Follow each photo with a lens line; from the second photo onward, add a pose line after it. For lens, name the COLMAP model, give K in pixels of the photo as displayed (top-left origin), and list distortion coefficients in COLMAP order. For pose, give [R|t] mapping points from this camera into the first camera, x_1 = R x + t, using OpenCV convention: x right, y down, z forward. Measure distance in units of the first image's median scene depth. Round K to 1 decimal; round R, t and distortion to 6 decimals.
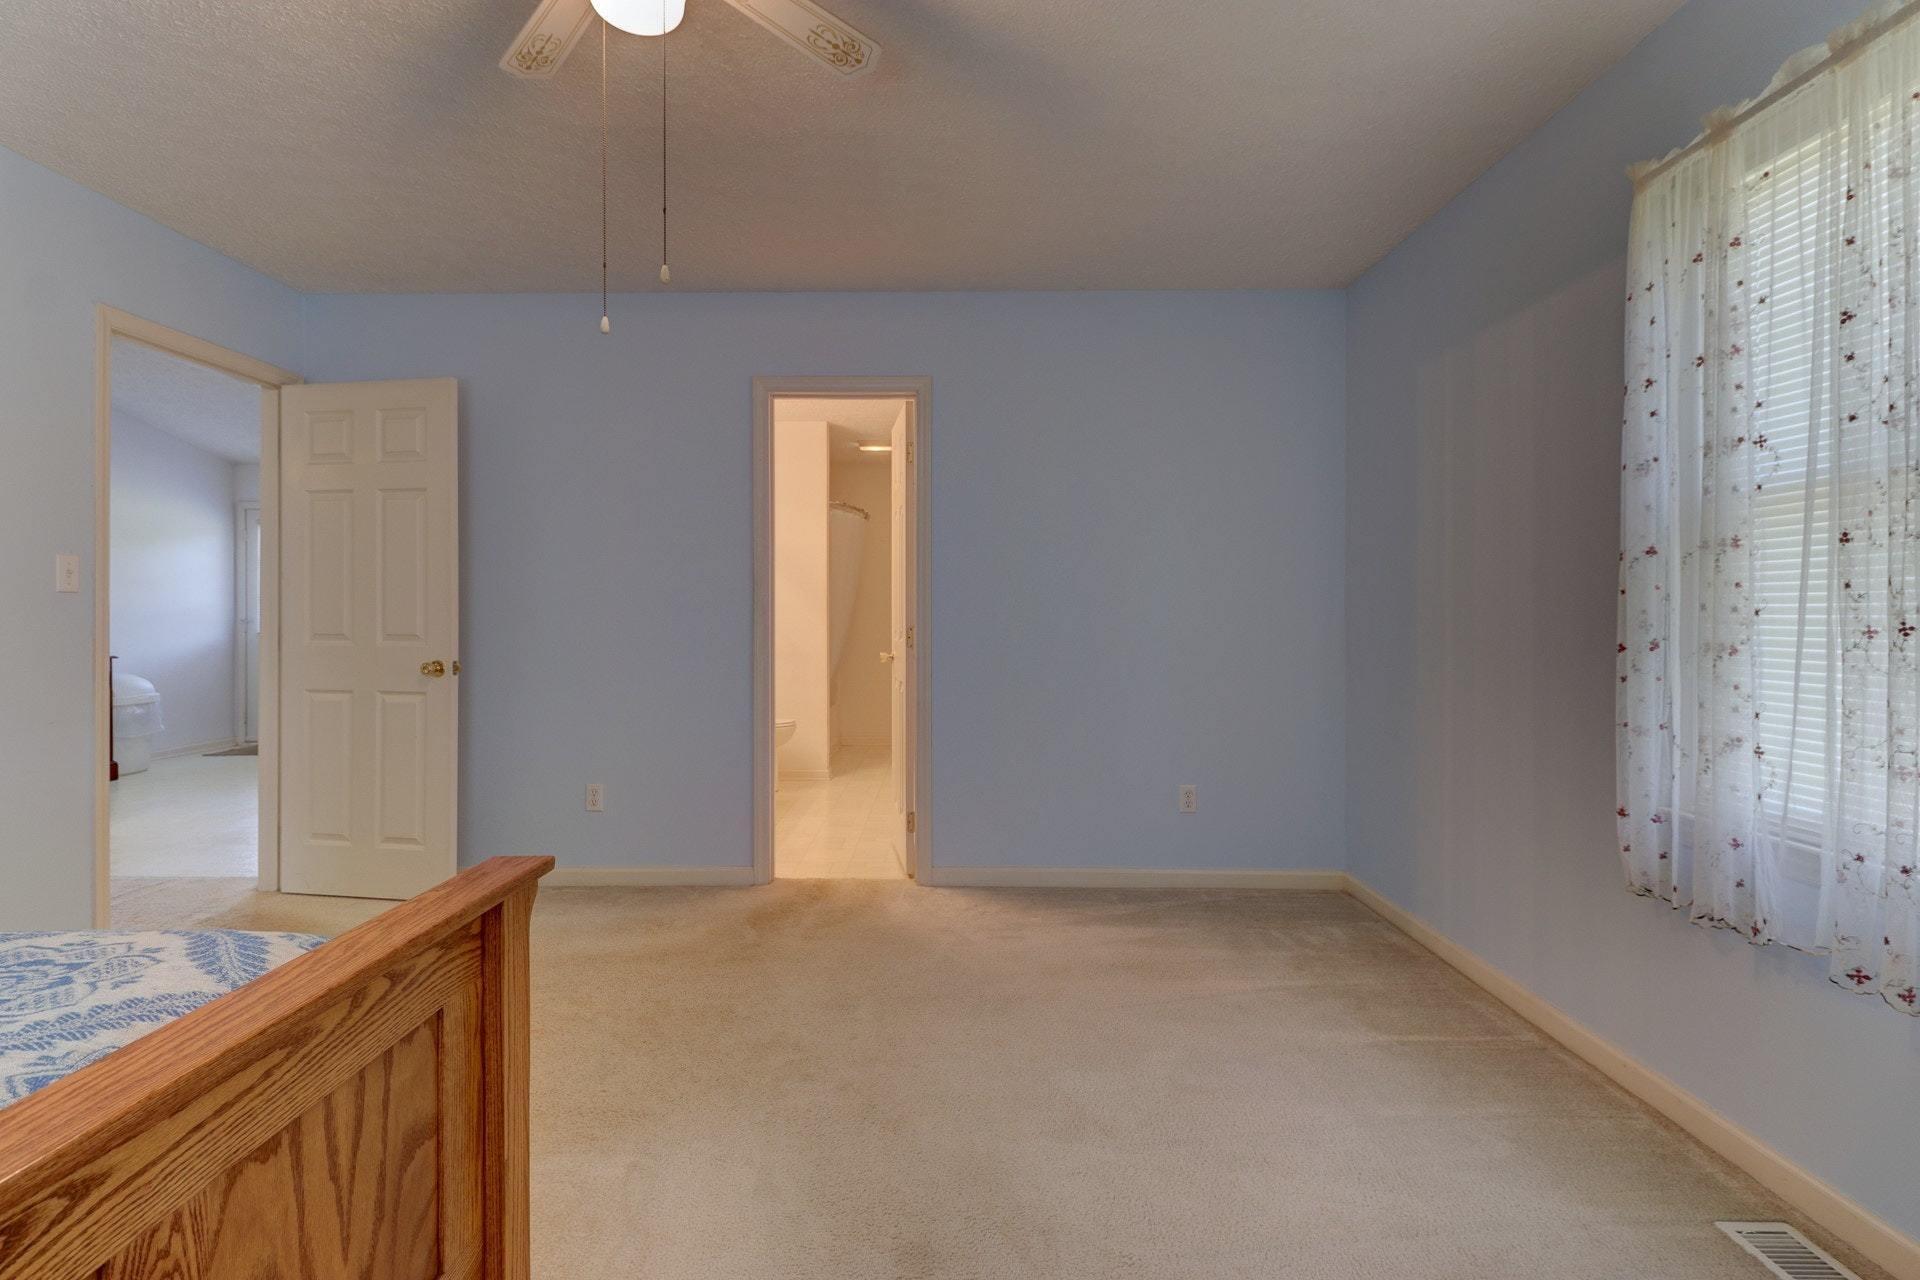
lens RADIAL K [[892.8, 0, 950.0], [0, 892.8, 617.2], [0, 0, 1]] dist [0.004477, -0.010348]
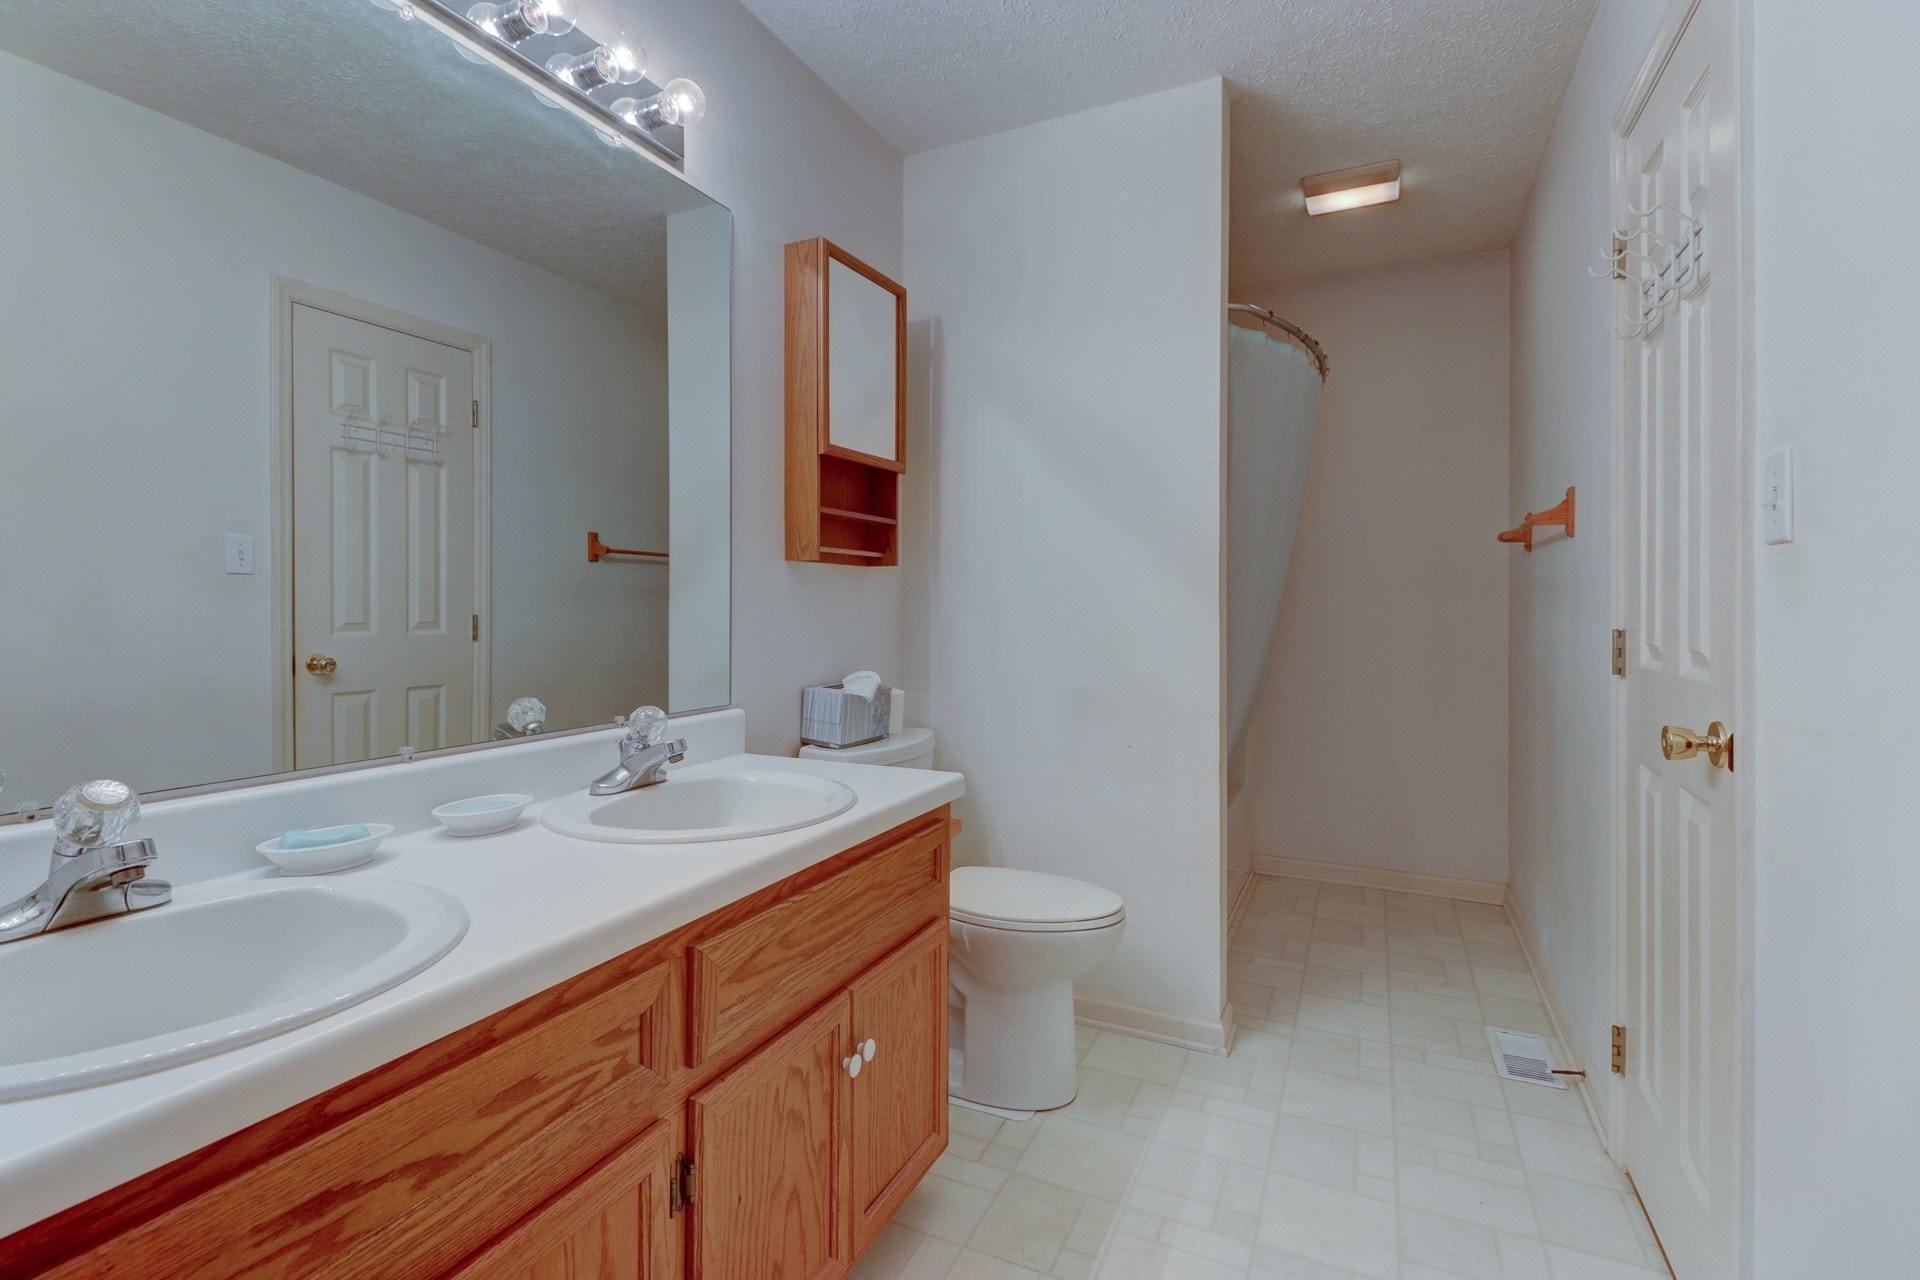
lens RADIAL K [[895.5, 0, 935.7], [0, 895.5, 612.4], [0, 0, 1]] dist [0.001903, -0.010750]
pose [[0.900212, 0.004287, -0.435430, -0.079248], [-0.001719, 0.999979, 0.006289, -0.000938], [0.435448, -0.004913, 0.900200, 0.589836]]
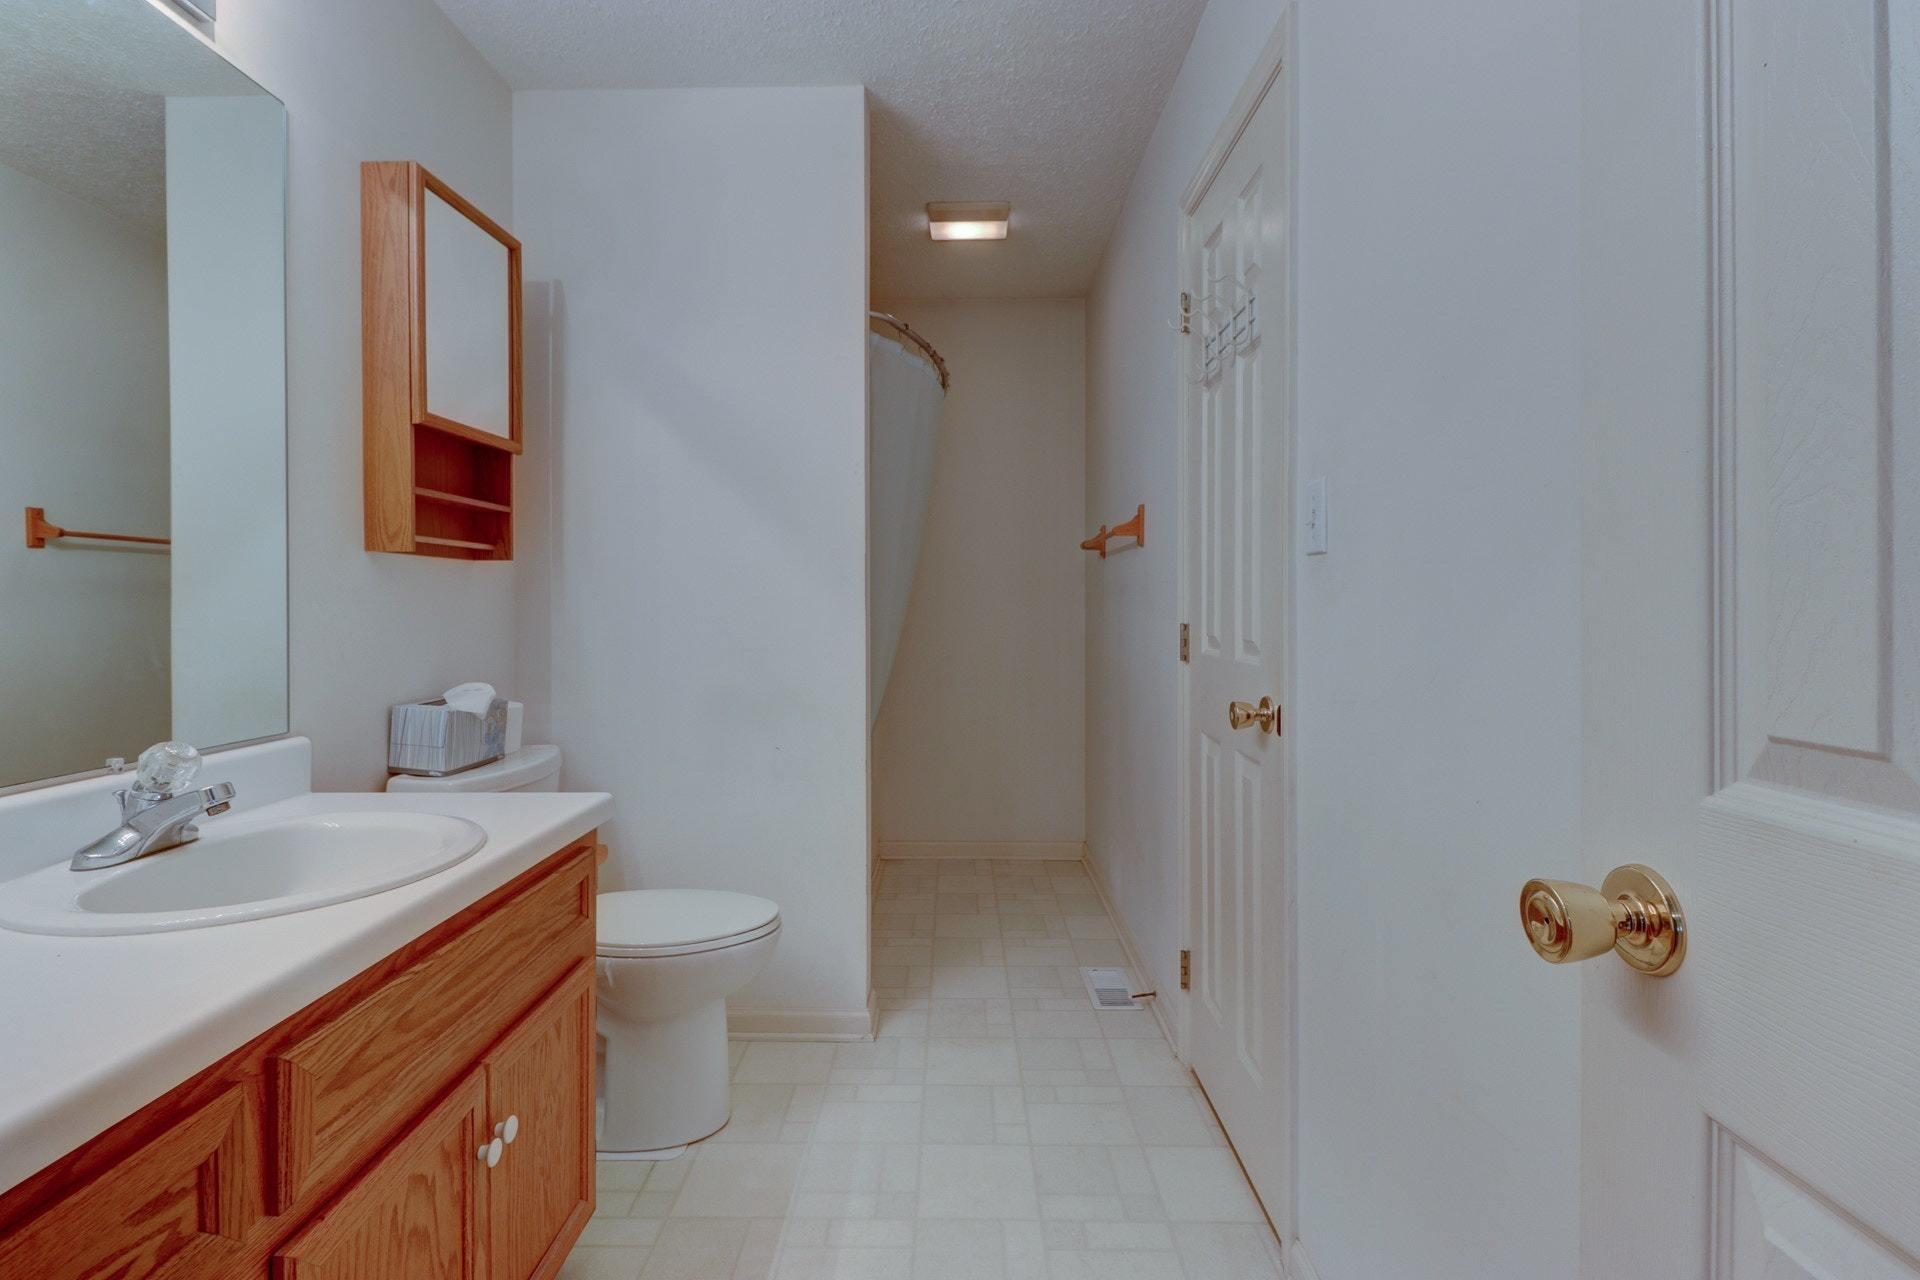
lens RADIAL K [[892.8, 0, 950.0], [0, 892.8, 617.2], [0, 0, 1]] dist [0.004477, -0.010348]
pose [[0.999990, -0.002164, -0.003835, -0.096505], [0.002211, 0.999921, 0.012344, -0.000965], [0.003808, -0.012352, 0.999916, 0.595600]]
